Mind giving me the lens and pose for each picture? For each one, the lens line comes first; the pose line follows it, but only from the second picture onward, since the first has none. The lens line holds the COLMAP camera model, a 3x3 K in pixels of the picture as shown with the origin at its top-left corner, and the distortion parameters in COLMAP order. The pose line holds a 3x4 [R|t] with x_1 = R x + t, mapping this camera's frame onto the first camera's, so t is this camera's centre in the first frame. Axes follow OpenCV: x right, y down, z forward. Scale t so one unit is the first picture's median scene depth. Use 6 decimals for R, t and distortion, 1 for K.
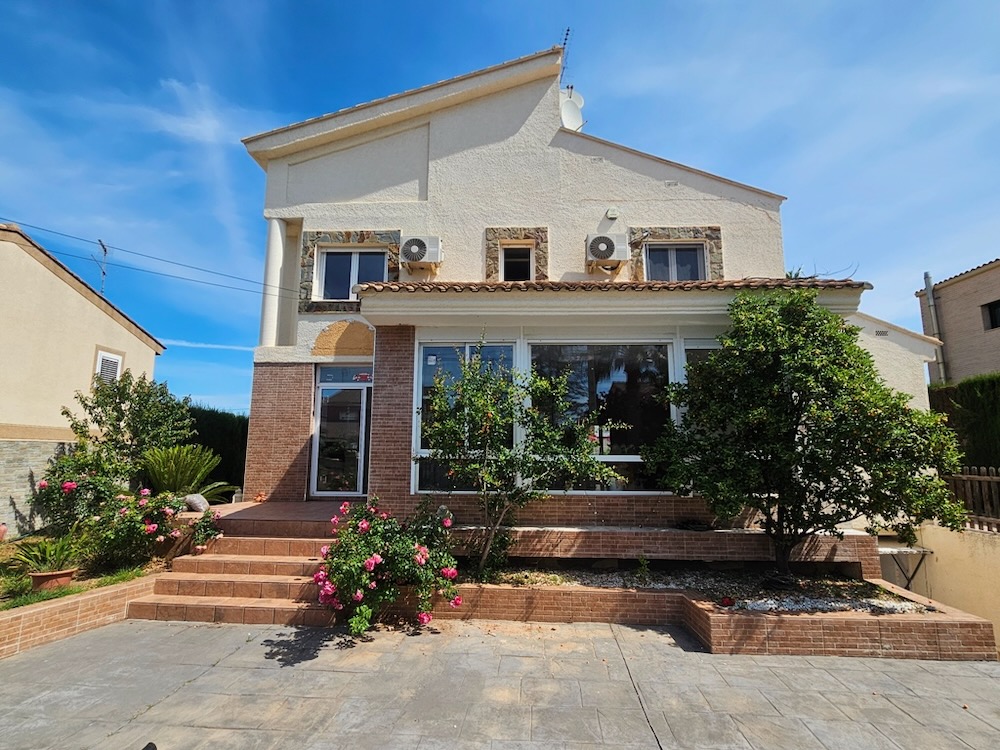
lens RADIAL K [[509.1, 0, 494.3], [0, 509.1, 376.1], [0, 0, 1]] dist [-0.000791, 0.000962]
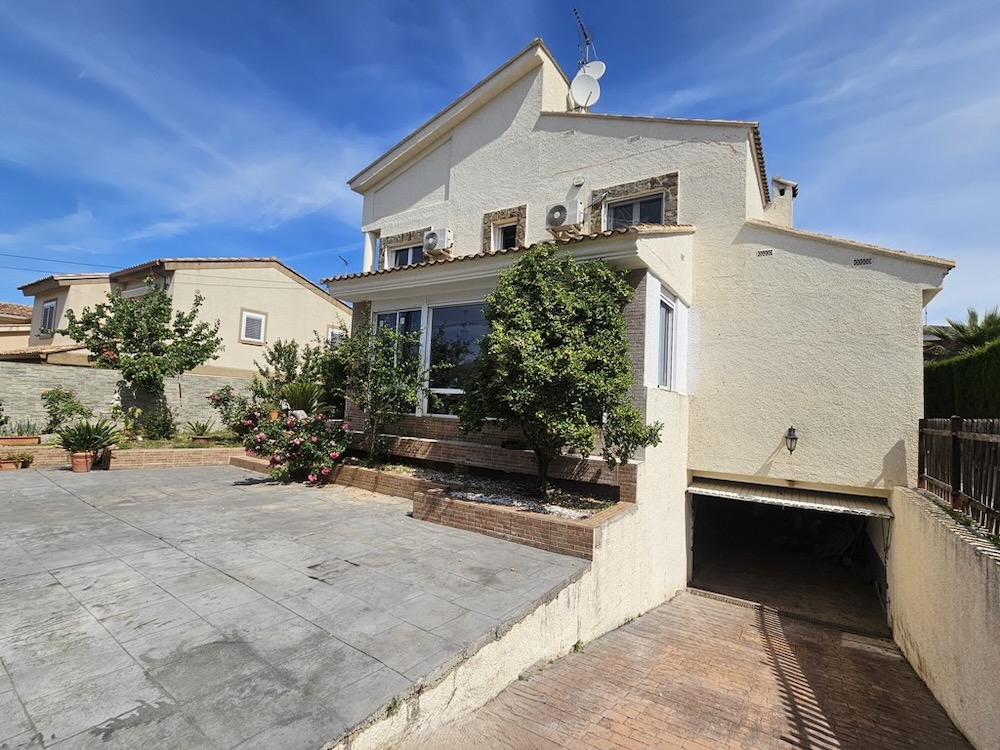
lens RADIAL K [[469.8, 0, 498.5], [0, 469.8, 374.4], [0, 0, 1]] dist [-0.003865, -0.000187]
pose [[0.856496, 0.001183, -0.516153, 0.615896], [0.036402, 0.997369, 0.062690, 0.030339], [0.514869, -0.072482, 0.854199, 0.008406]]
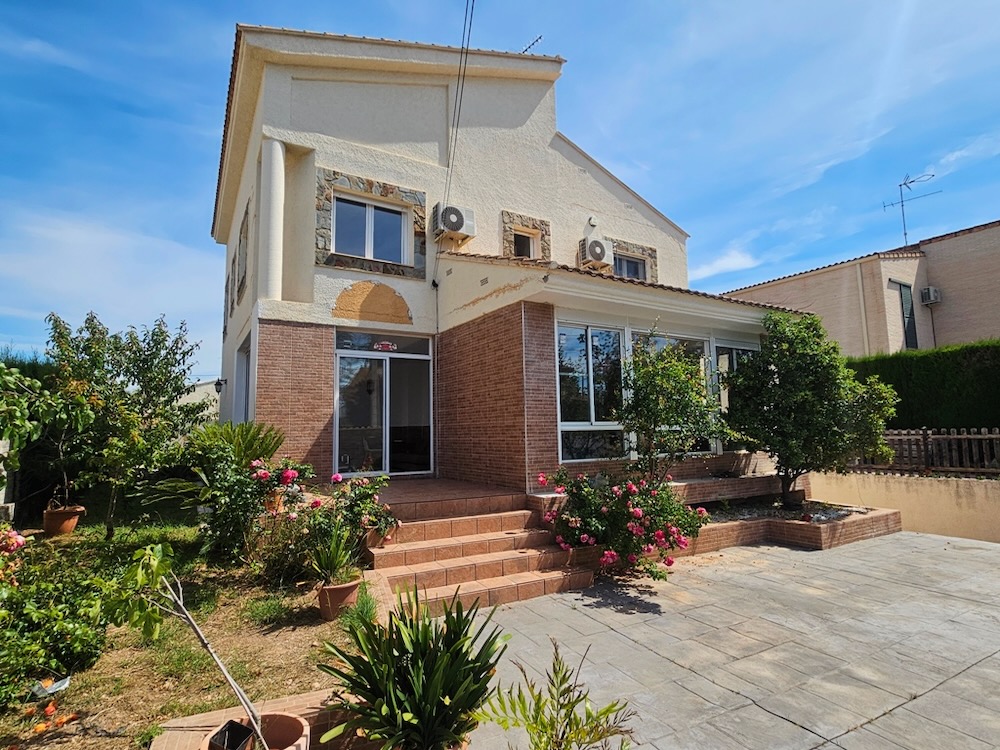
lens RADIAL K [[509.1, 0, 491.5], [0, 509.1, 374.4], [0, 0, 1]] dist [-0.000791, 0.000962]
pose [[0.839040, 0.041049, 0.542520, -0.588695], [-0.063023, 0.997770, 0.021974, 0.020438], [-0.540408, -0.052628, 0.839756, 0.128568]]
